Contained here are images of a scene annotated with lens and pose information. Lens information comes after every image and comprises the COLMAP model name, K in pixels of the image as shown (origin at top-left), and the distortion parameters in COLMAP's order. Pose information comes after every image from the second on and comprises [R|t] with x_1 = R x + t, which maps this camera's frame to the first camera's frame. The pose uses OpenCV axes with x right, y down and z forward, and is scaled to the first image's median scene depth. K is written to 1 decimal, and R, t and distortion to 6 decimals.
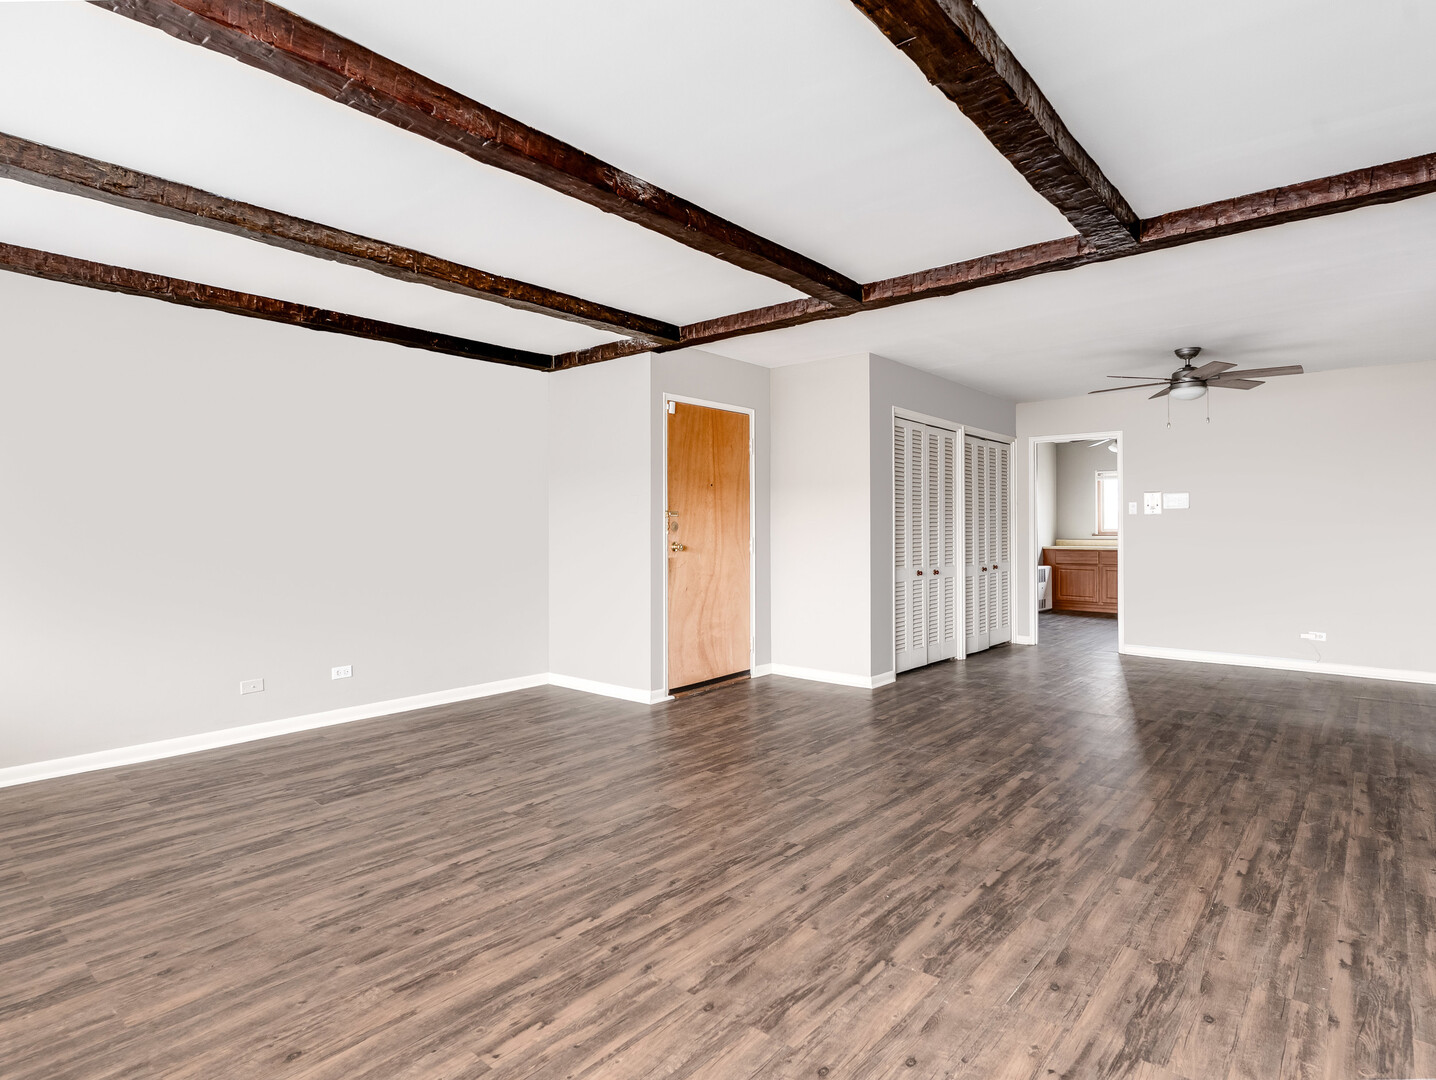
lens RADIAL K [[775.1, 0, 718.0], [0, 775.1, 540.0], [0, 0, 1]] dist [0.001712, -0.001272]
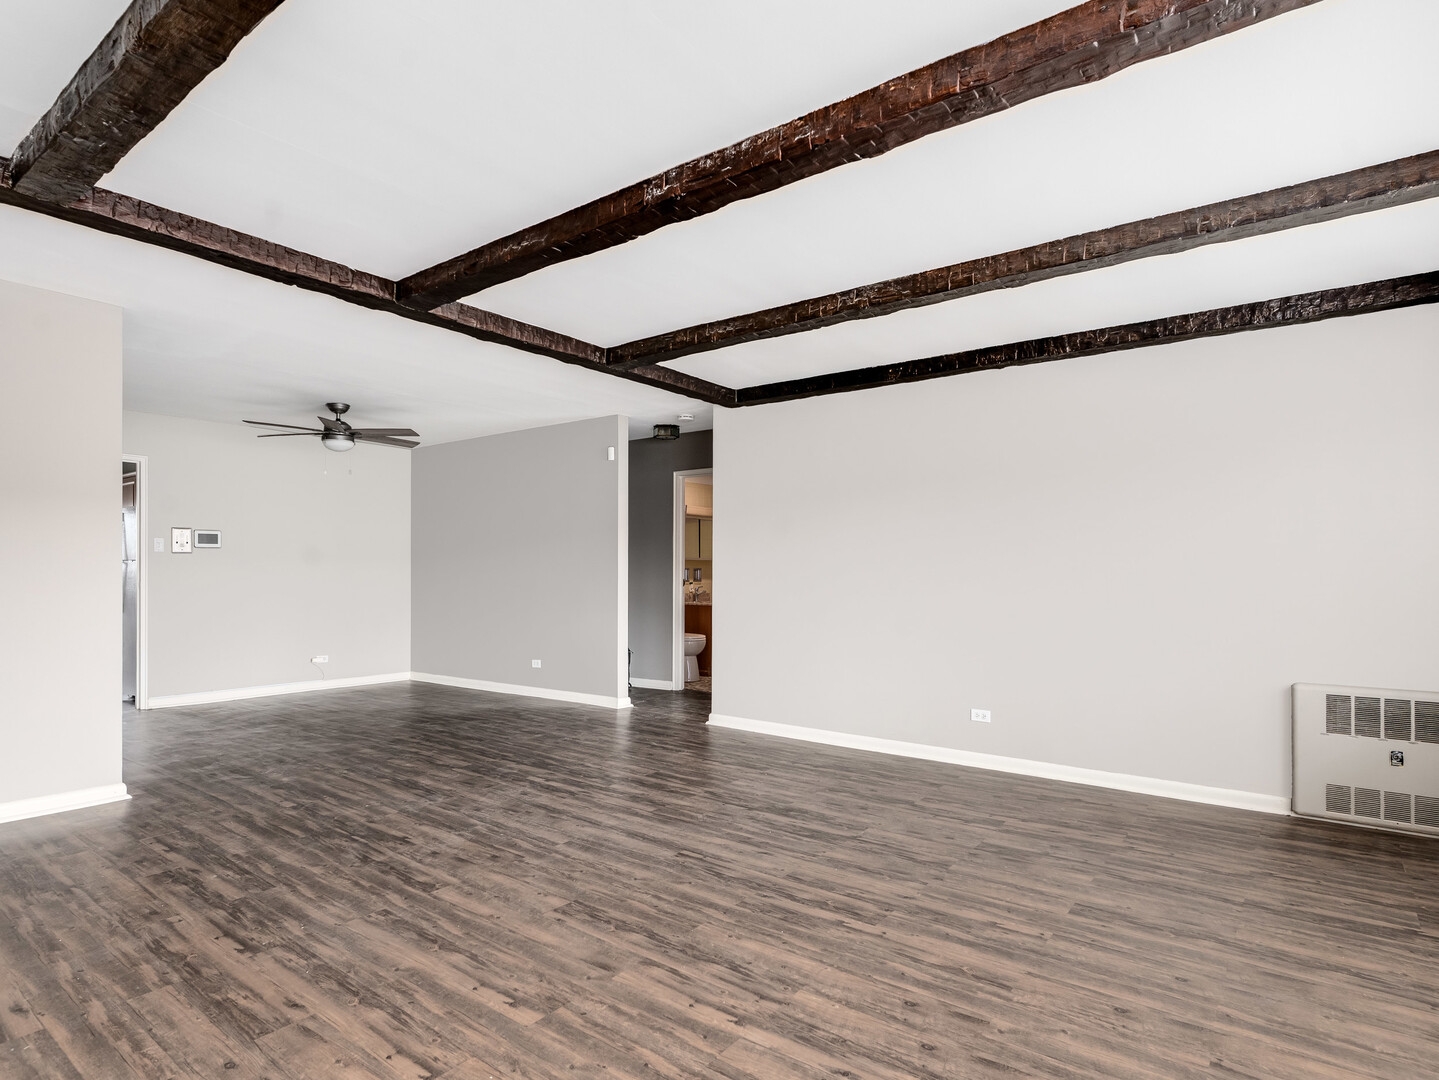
lens RADIAL K [[792.5, 0, 719.3], [0, 792.5, 568.6], [0, 0, 1]] dist [-0.002860, -0.000168]
pose [[-0.054177, 0.004858, 0.998520, -1.033849], [0.009520, 0.999945, -0.004348, -0.007421], [-0.998486, 0.009270, -0.054220, 1.001816]]
